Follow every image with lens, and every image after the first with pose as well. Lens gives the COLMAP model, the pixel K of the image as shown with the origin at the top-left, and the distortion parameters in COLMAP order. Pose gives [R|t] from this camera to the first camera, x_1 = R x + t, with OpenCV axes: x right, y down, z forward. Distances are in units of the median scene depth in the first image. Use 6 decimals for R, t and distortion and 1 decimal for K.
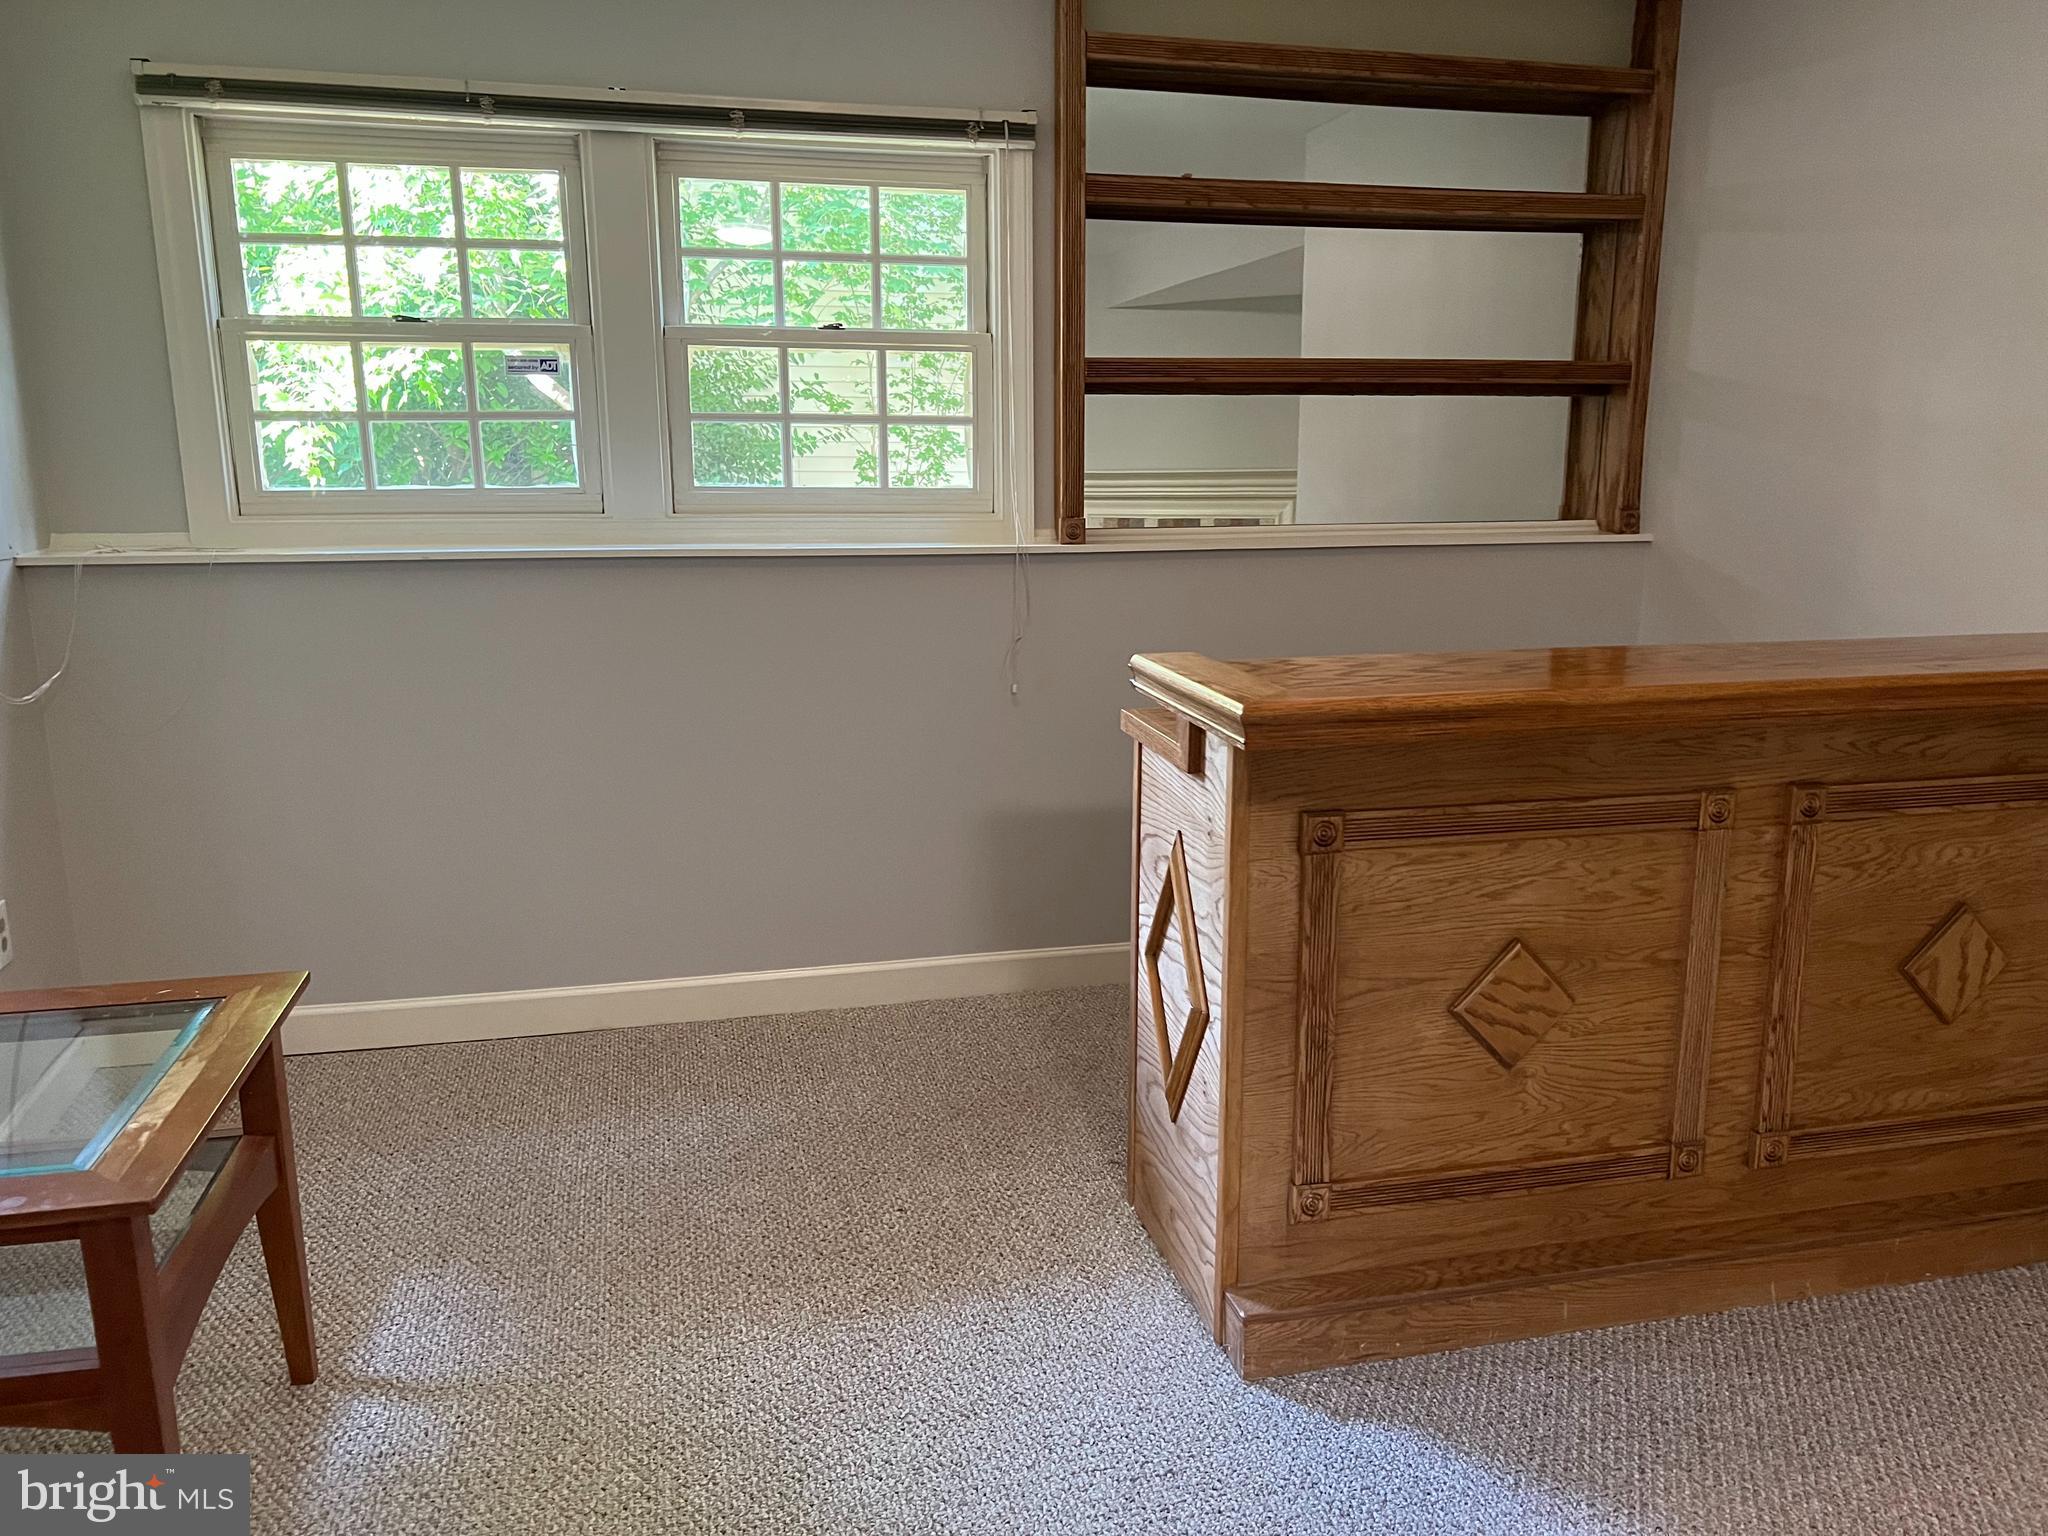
lens RADIAL K [[1544.8, 0, 1024.9], [0, 1544.8, 773.6], [0, 0, 1]] dist [0.027403, -0.040103]
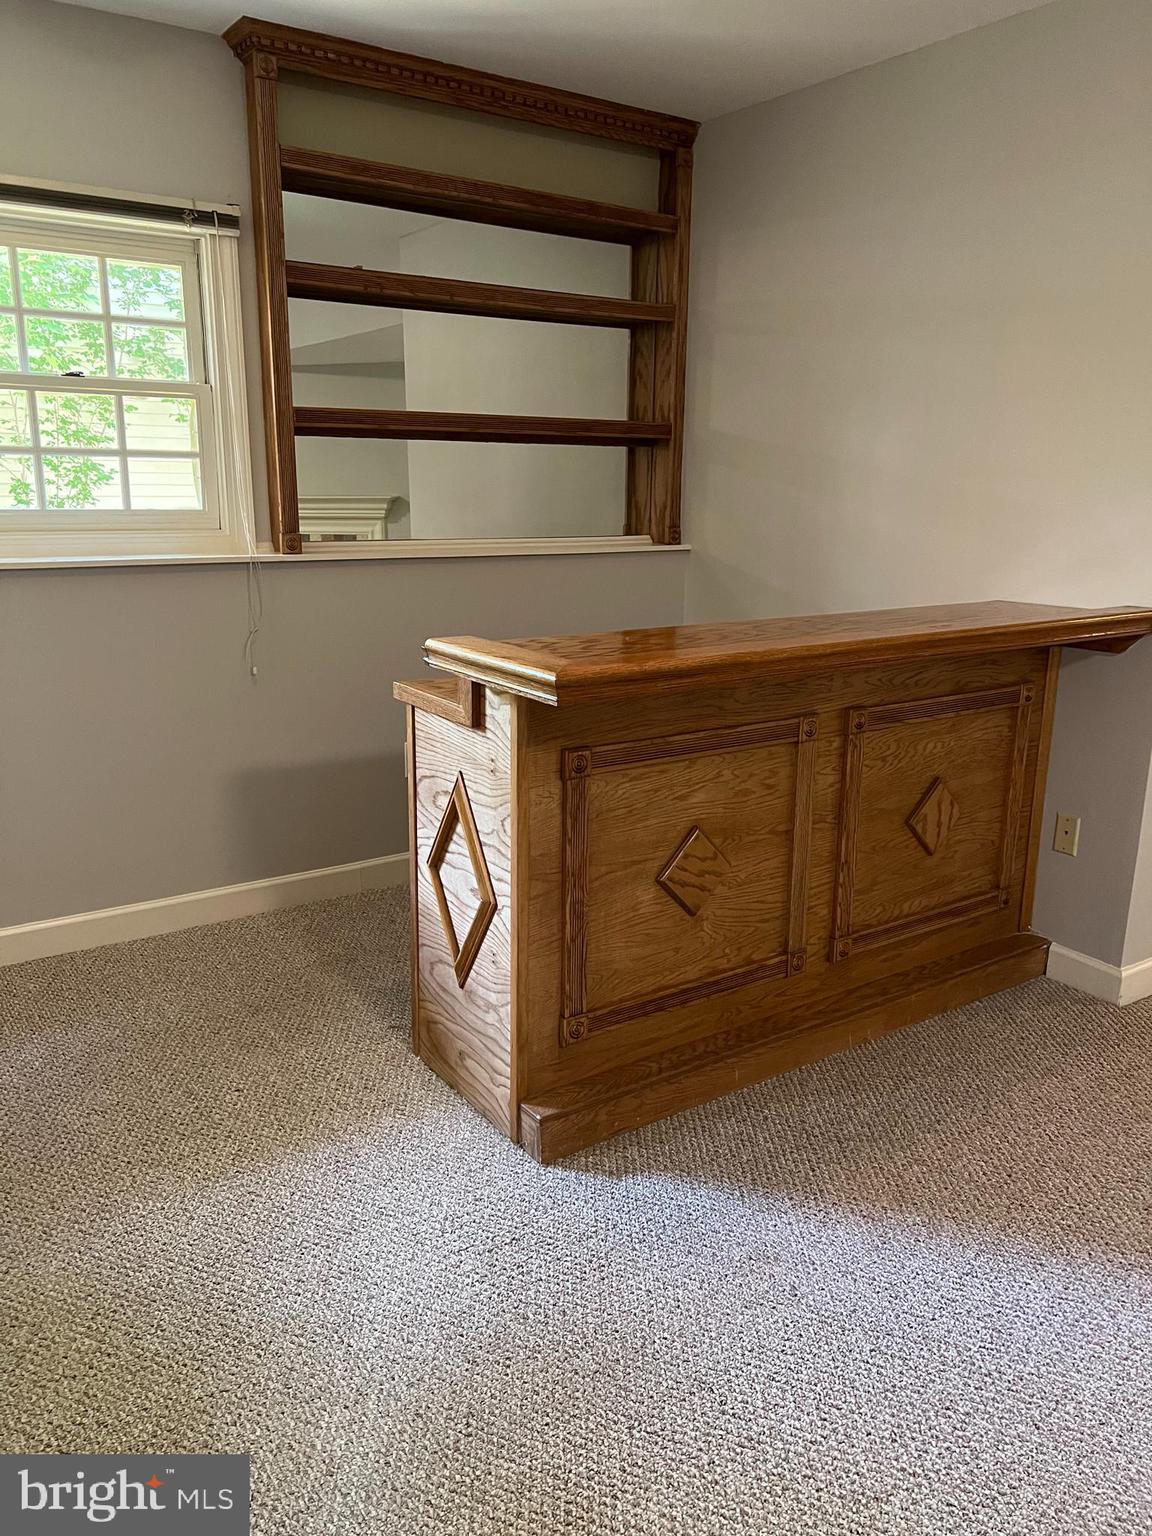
lens RADIAL K [[1158.6, 0, 587.0], [0, 1158.6, 769.3], [0, 0, 1]] dist [0.027403, -0.040103]
pose [[0.933620, -0.078098, 0.349648, -0.136848], [0.065195, 0.996691, 0.048540, -0.005047], [-0.352282, -0.022523, 0.935623, 0.025323]]
